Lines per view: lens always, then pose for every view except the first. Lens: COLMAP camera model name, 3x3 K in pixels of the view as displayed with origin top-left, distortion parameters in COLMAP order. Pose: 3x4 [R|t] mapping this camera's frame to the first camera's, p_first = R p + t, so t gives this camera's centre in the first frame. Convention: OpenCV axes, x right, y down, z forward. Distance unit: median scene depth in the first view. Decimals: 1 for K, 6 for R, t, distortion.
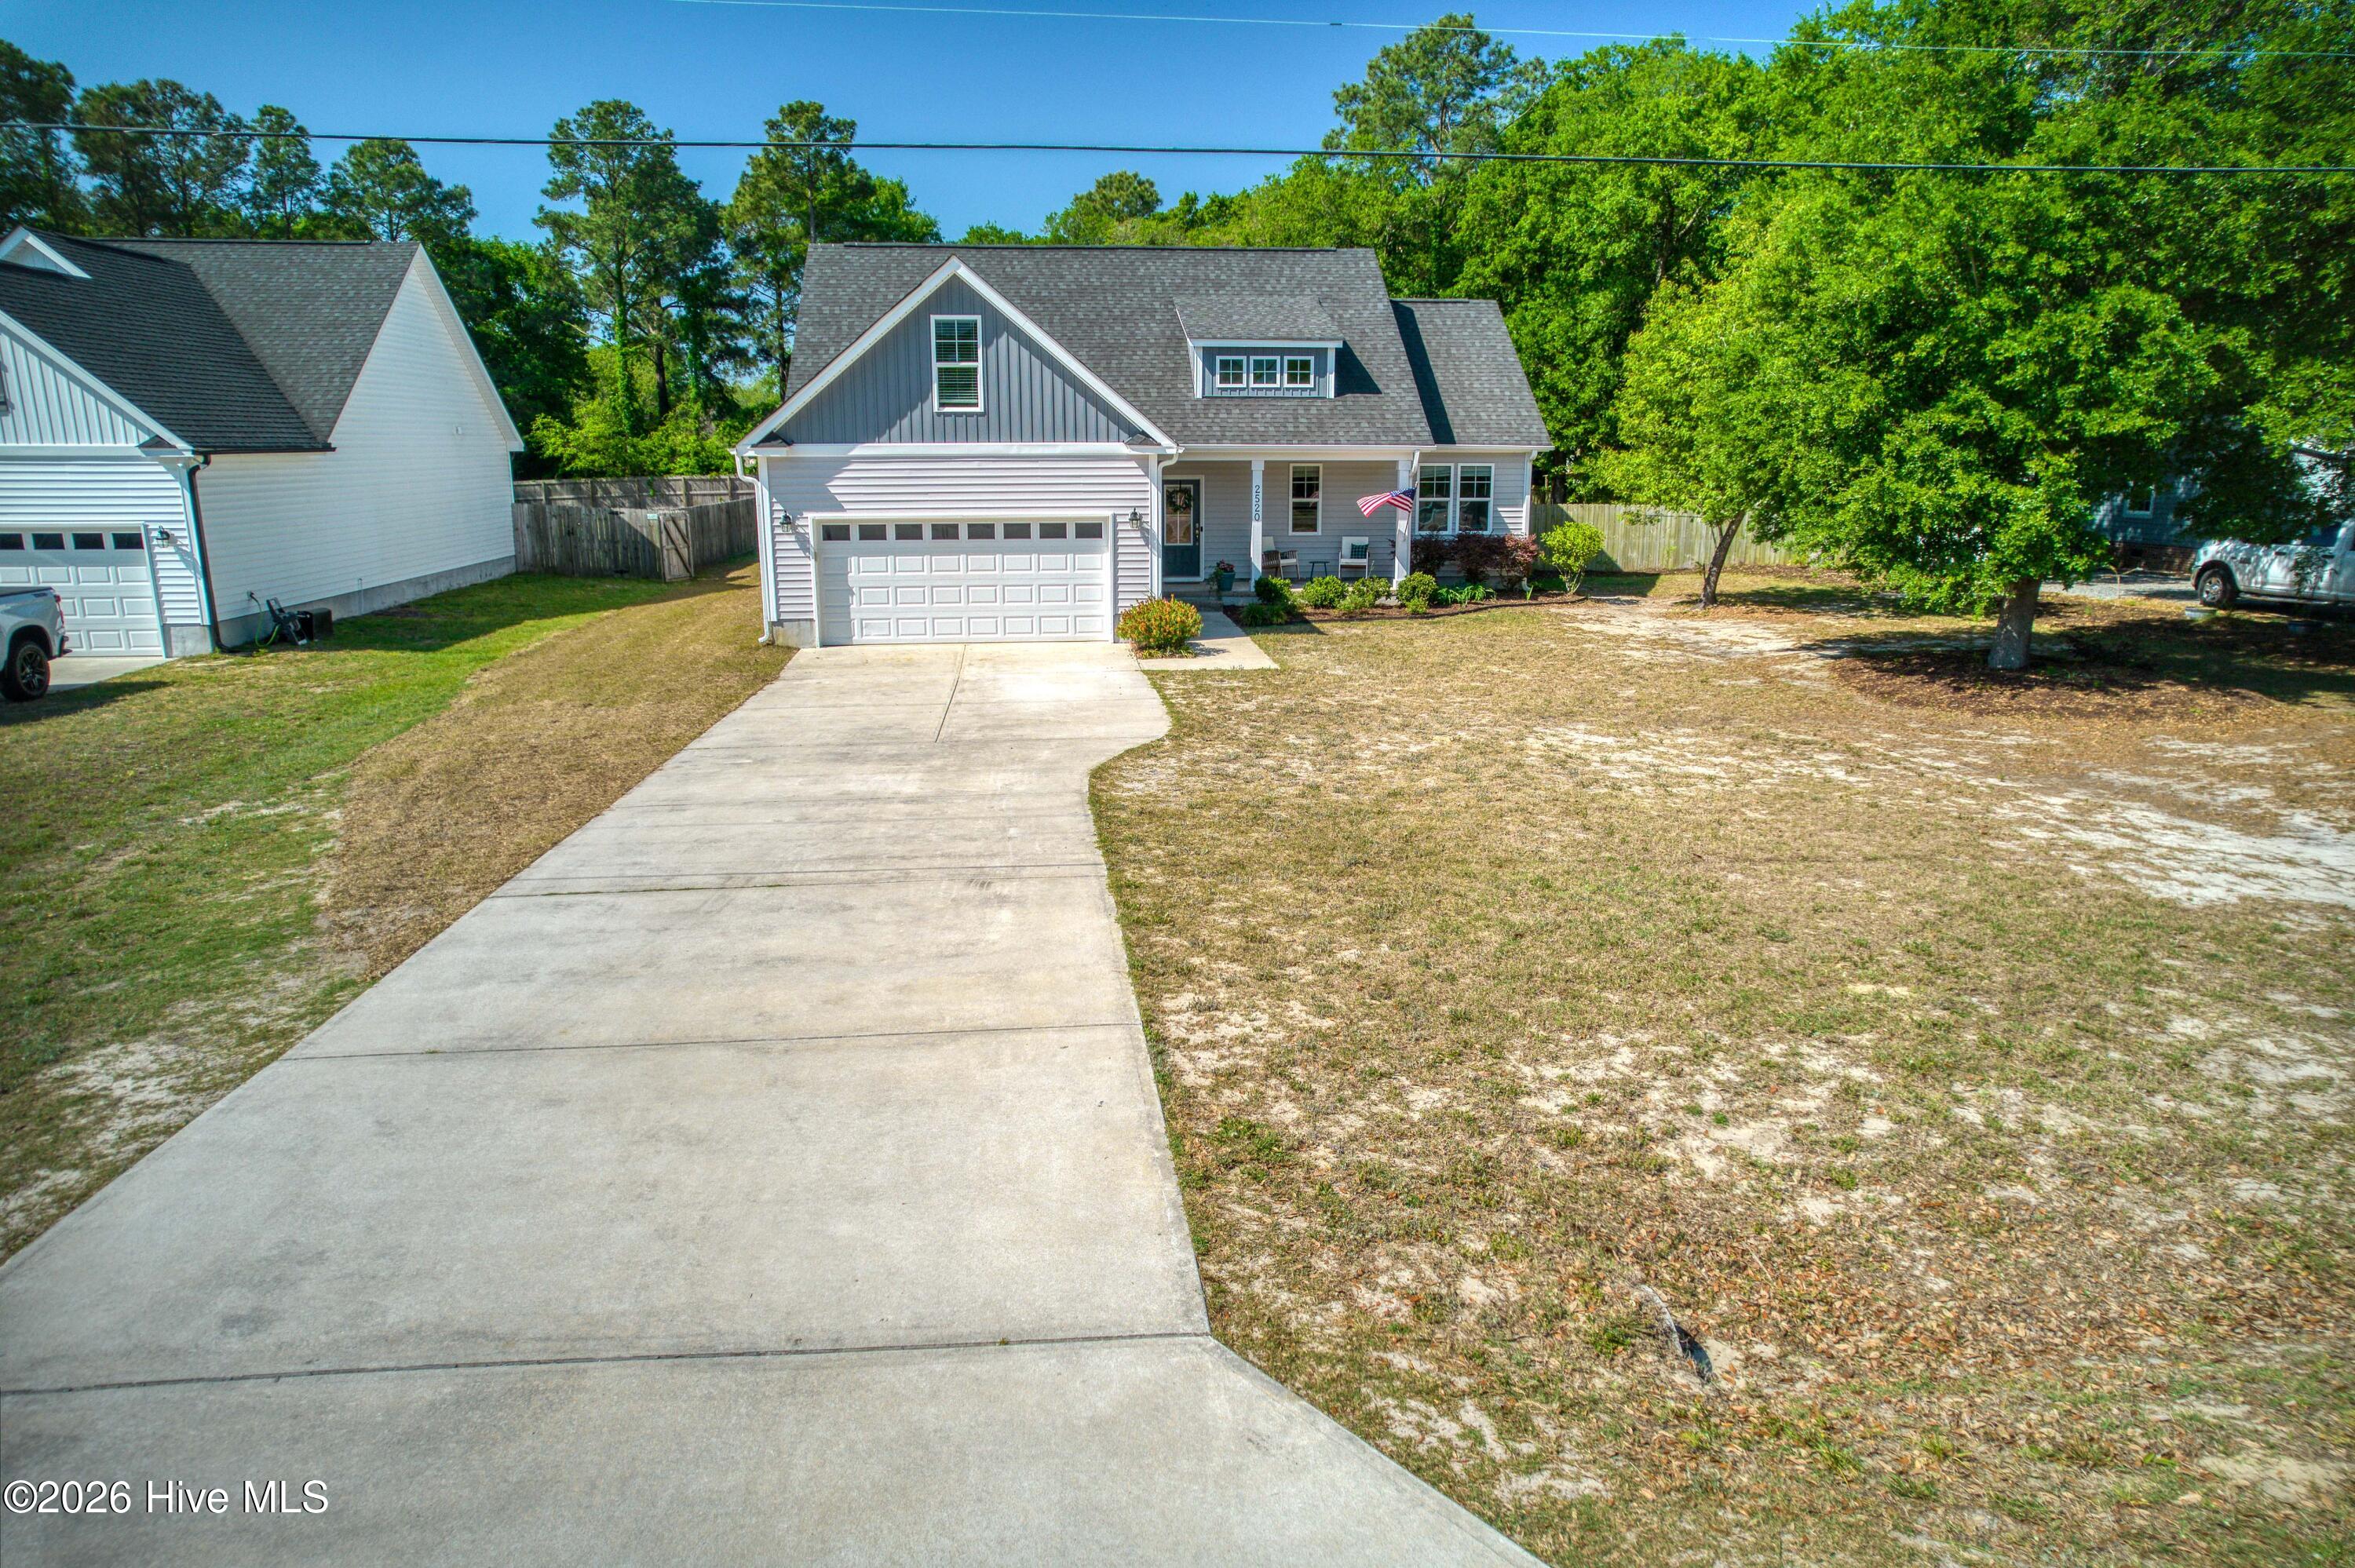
lens RADIAL K [[1505.4, 0, 1189.1], [0, 1505.4, 798.6], [0, 0, 1]] dist [-0.080294, 0.074879]
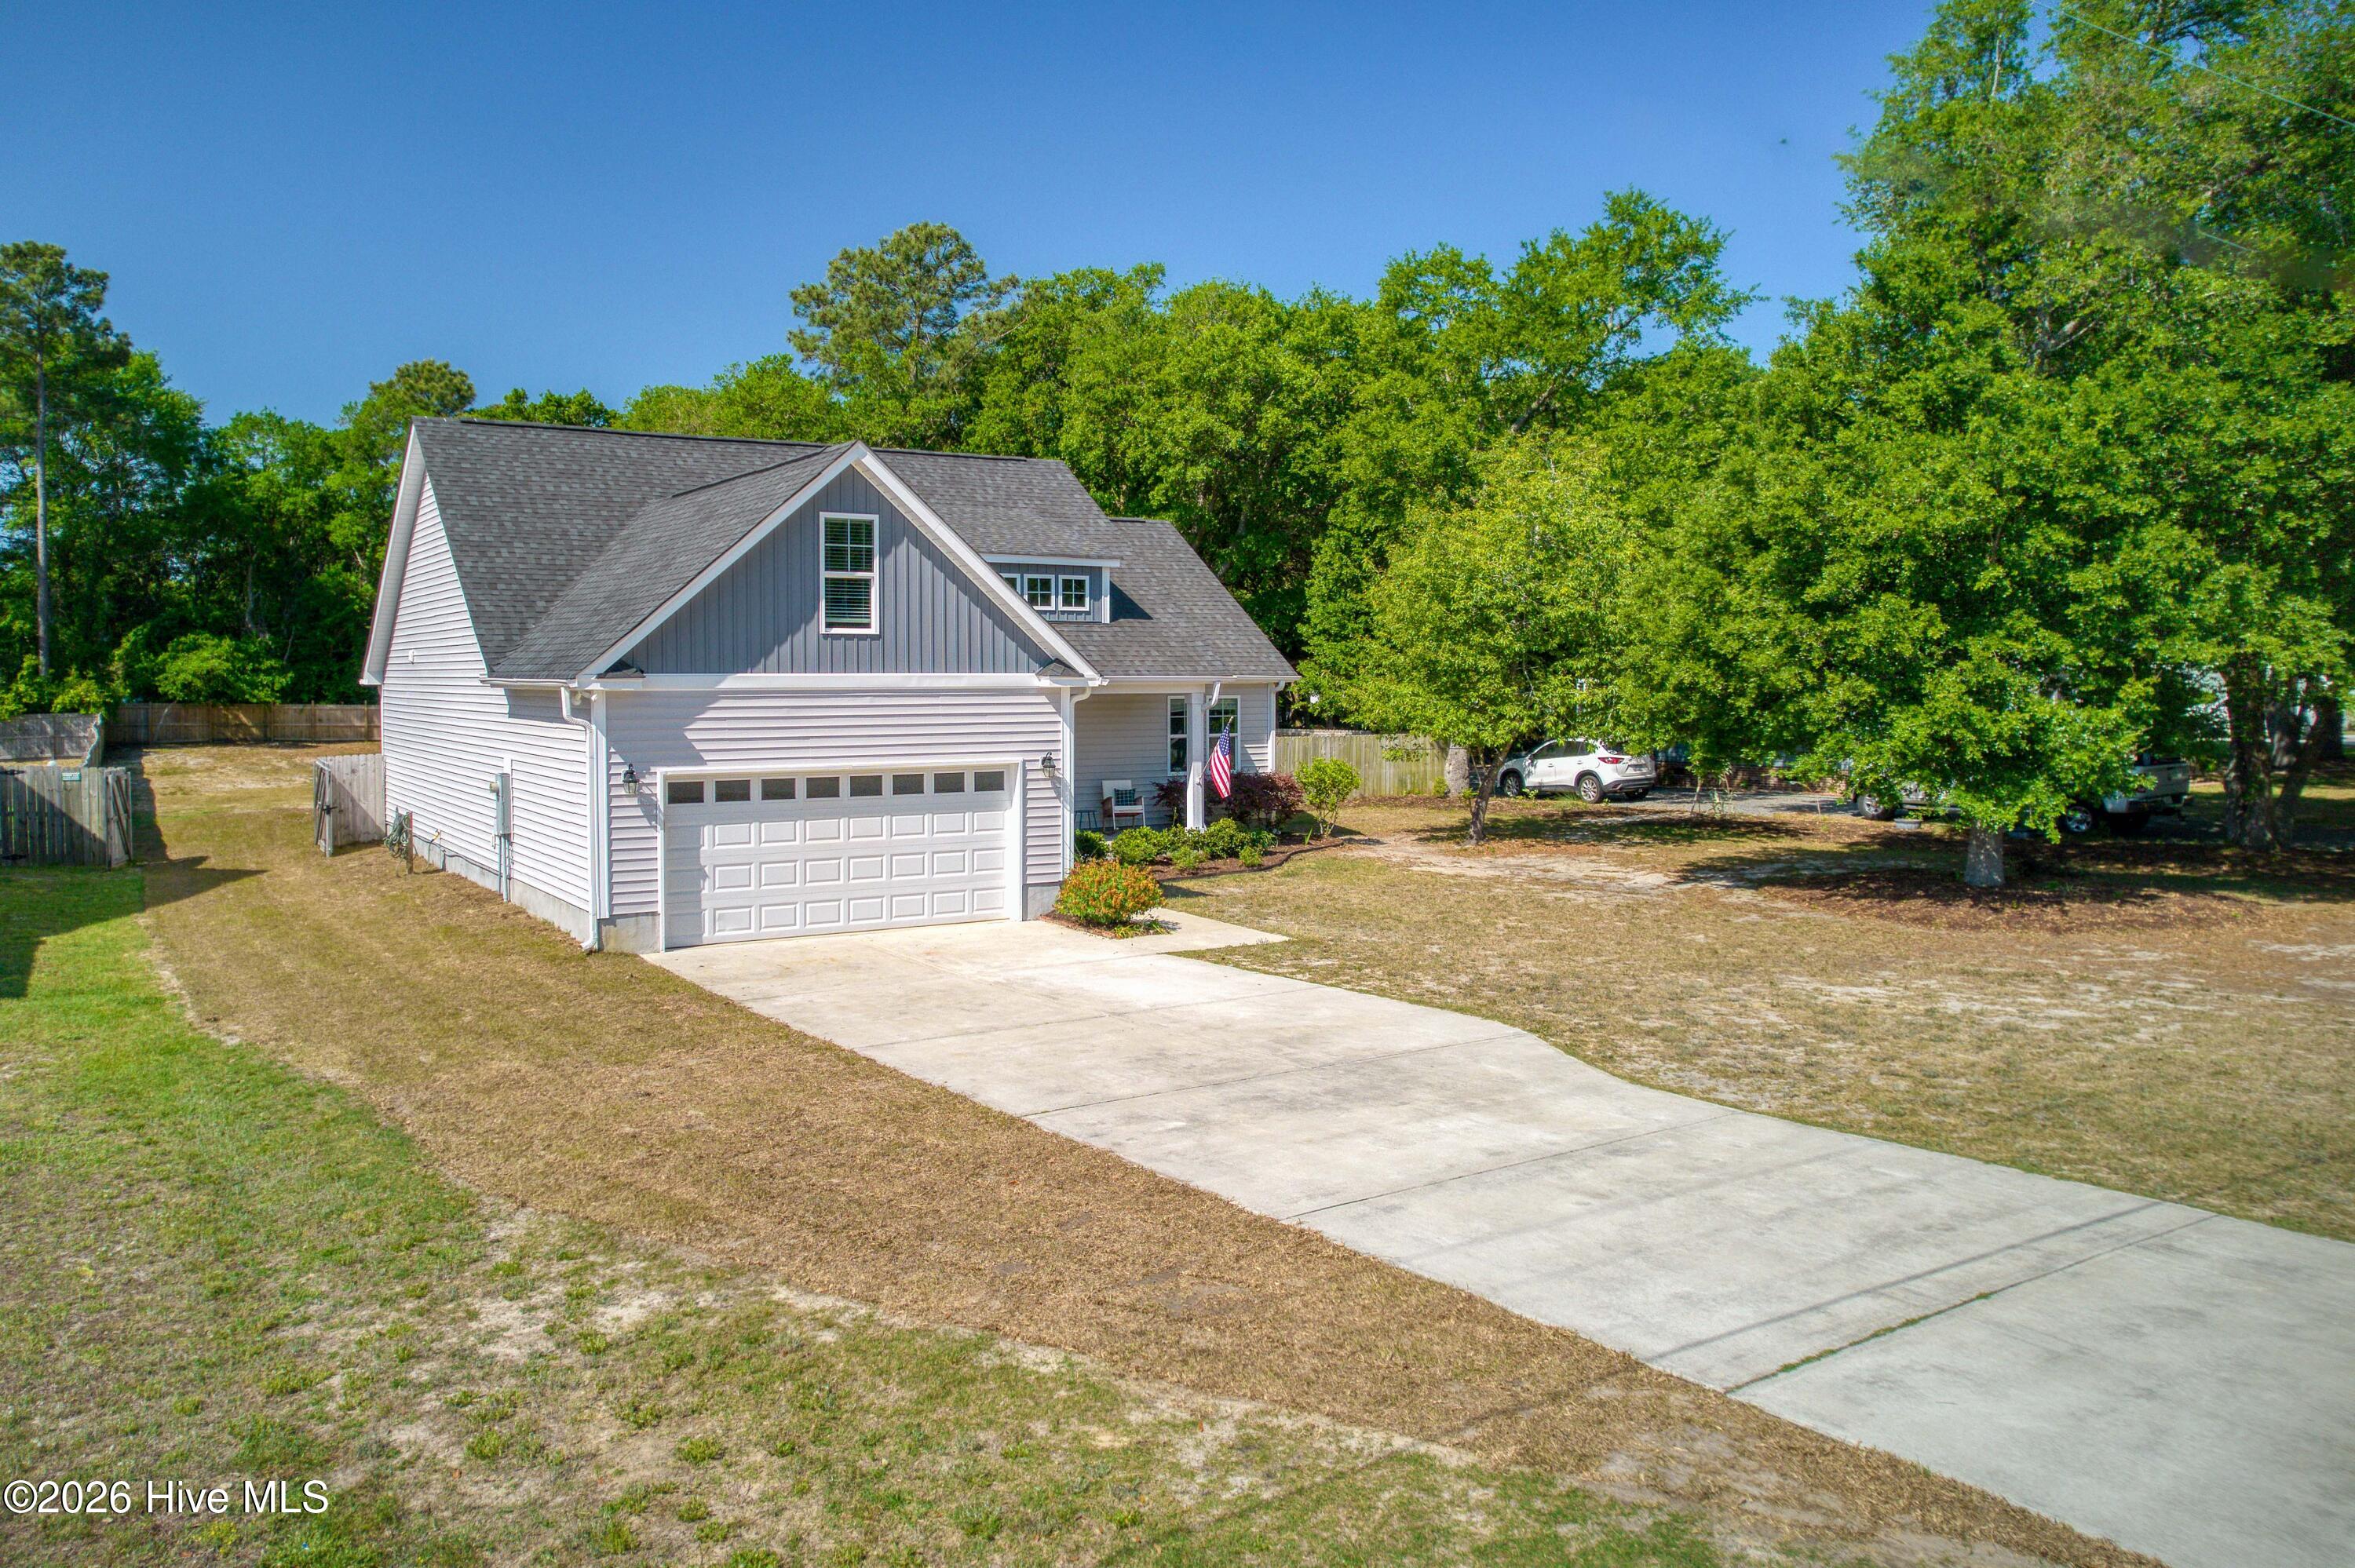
lens RADIAL K [[1687.2, 0, 1053.8], [0, 1687.2, 729.5], [0, 0, 1]] dist [-0.043562, -0.000783]
pose [[0.909256, -0.014599, 0.415982, -0.414794], [0.097418, 0.979092, -0.178574, -0.043372], [-0.404677, 0.202894, 0.891667, 0.185906]]
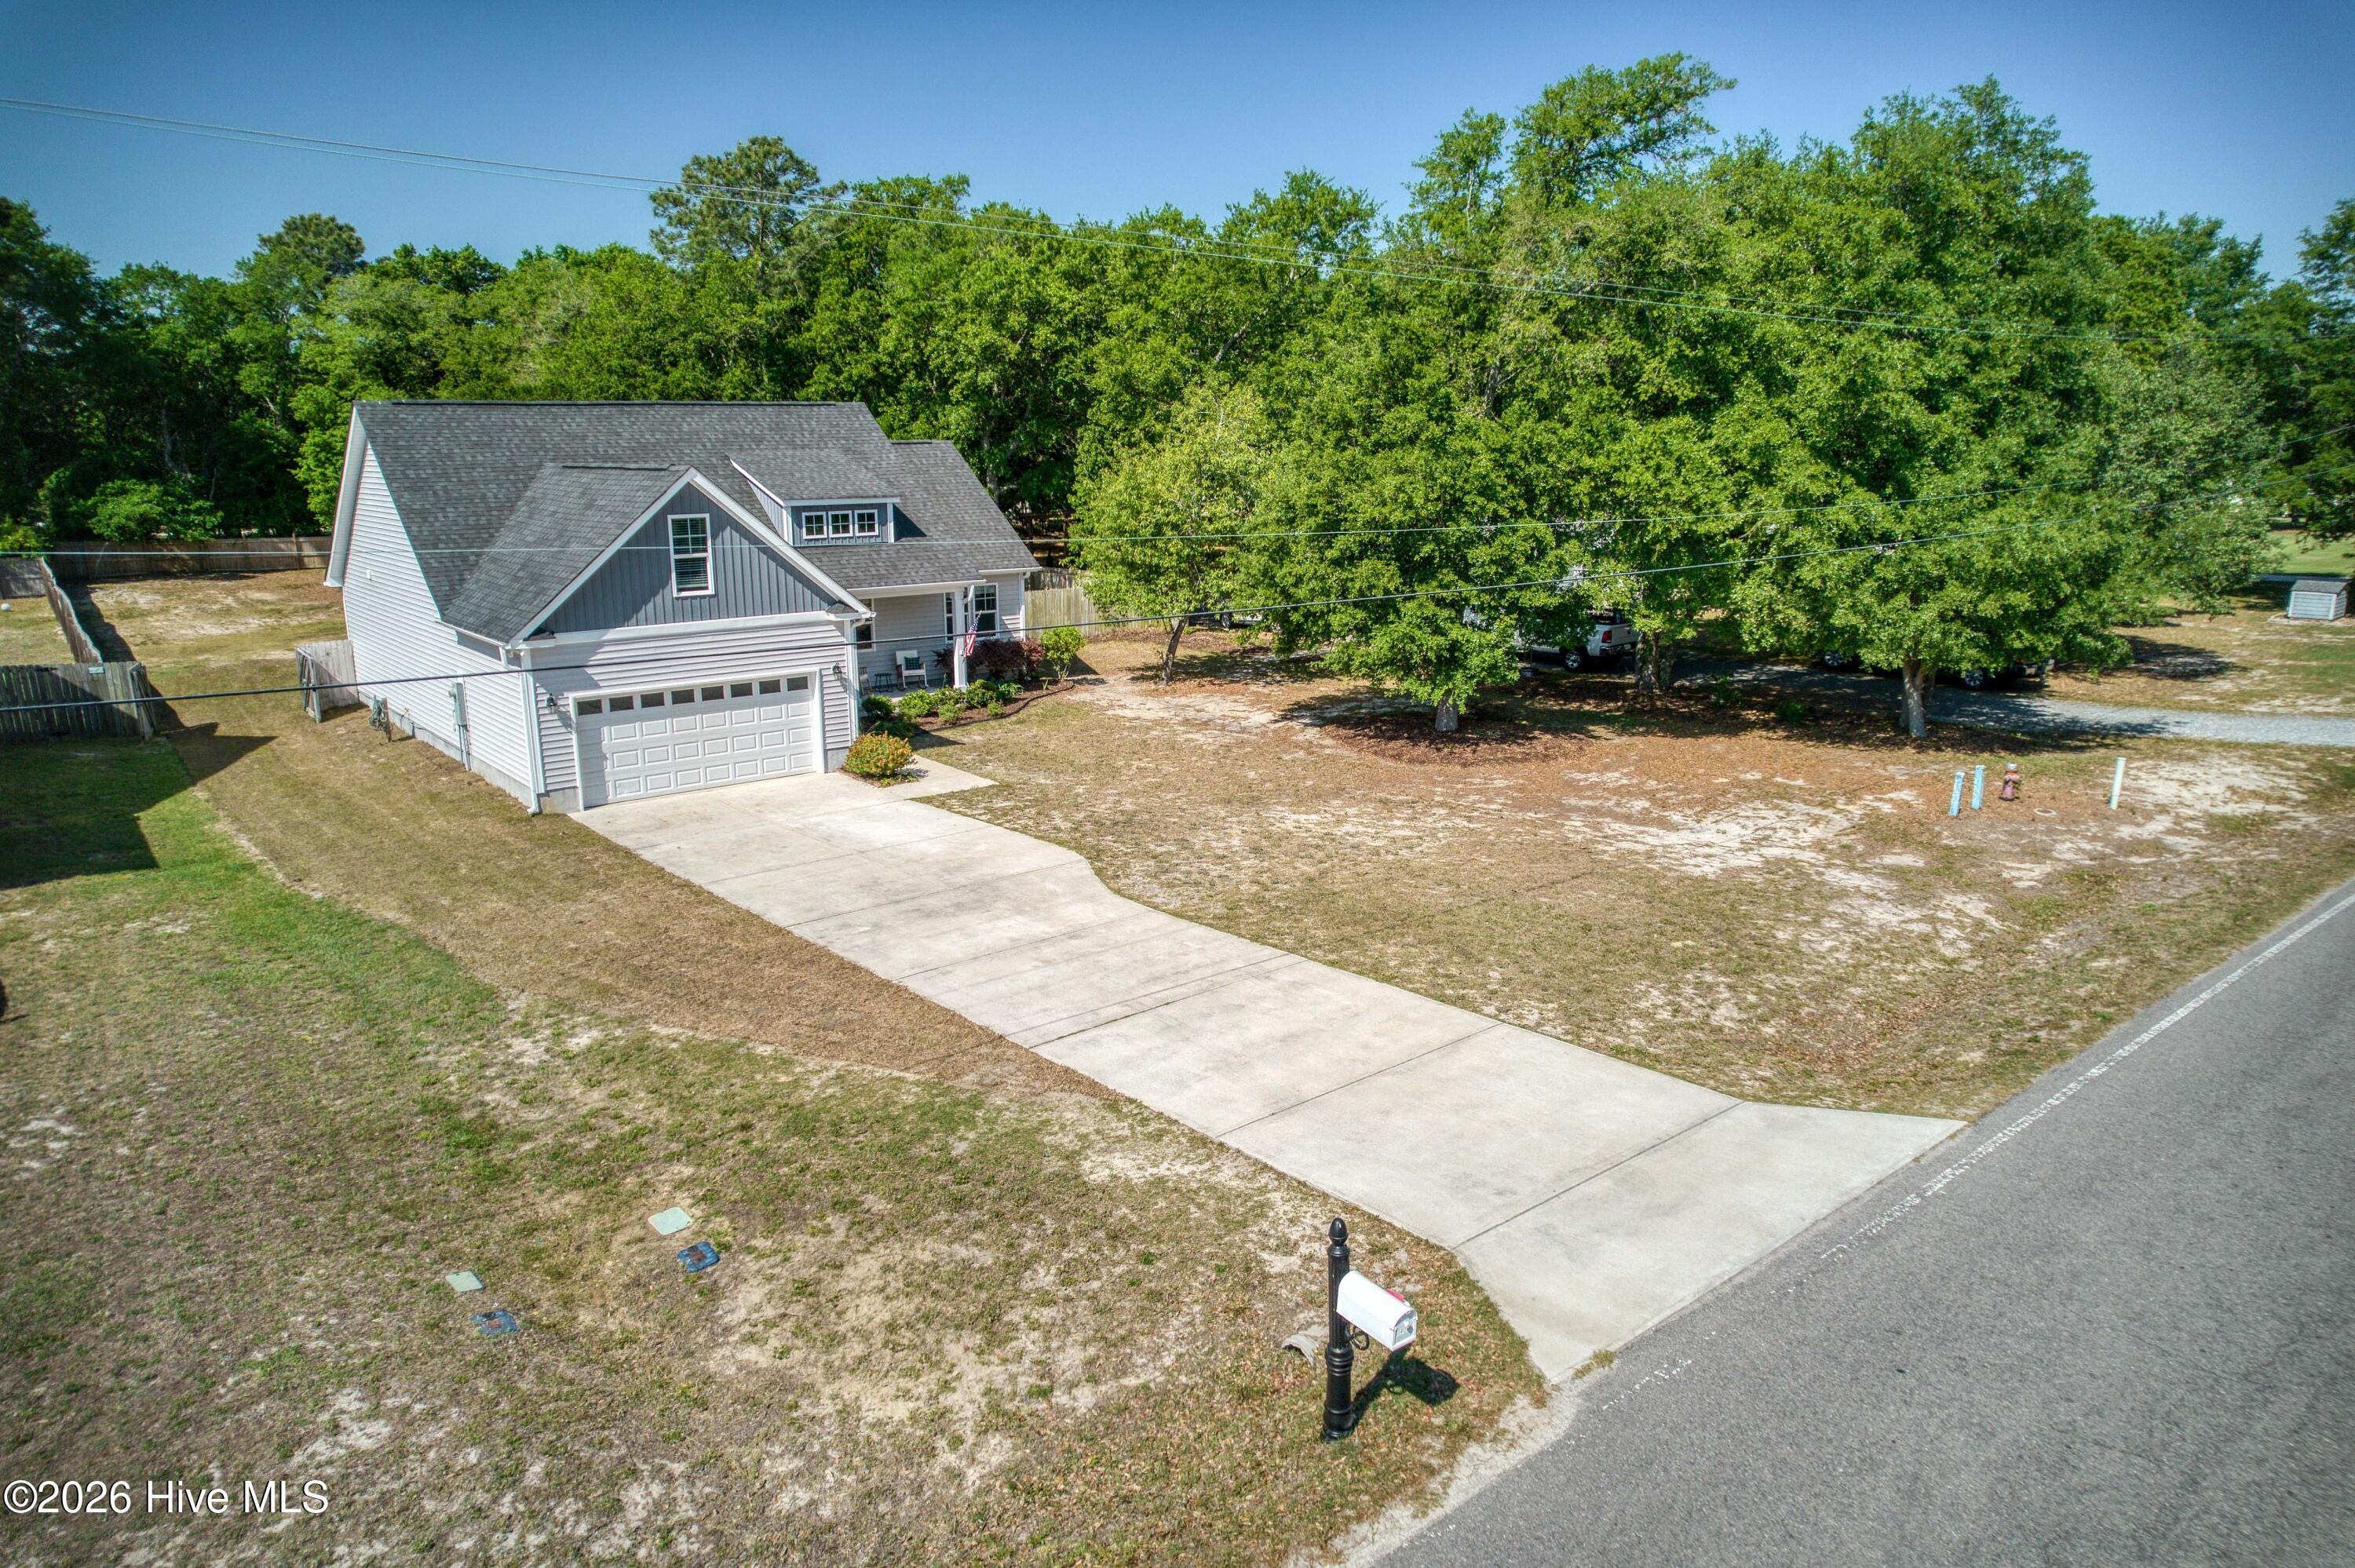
lens RADIAL K [[1505.4, 0, 1189.1], [0, 1505.4, 798.6], [0, 0, 1]] dist [-0.080294, 0.074879]
pose [[0.829337, -0.131227, 0.543120, -0.478172], [0.129519, 0.990704, 0.041598, -0.098468], [-0.543530, 0.035845, 0.838624, -0.175592]]
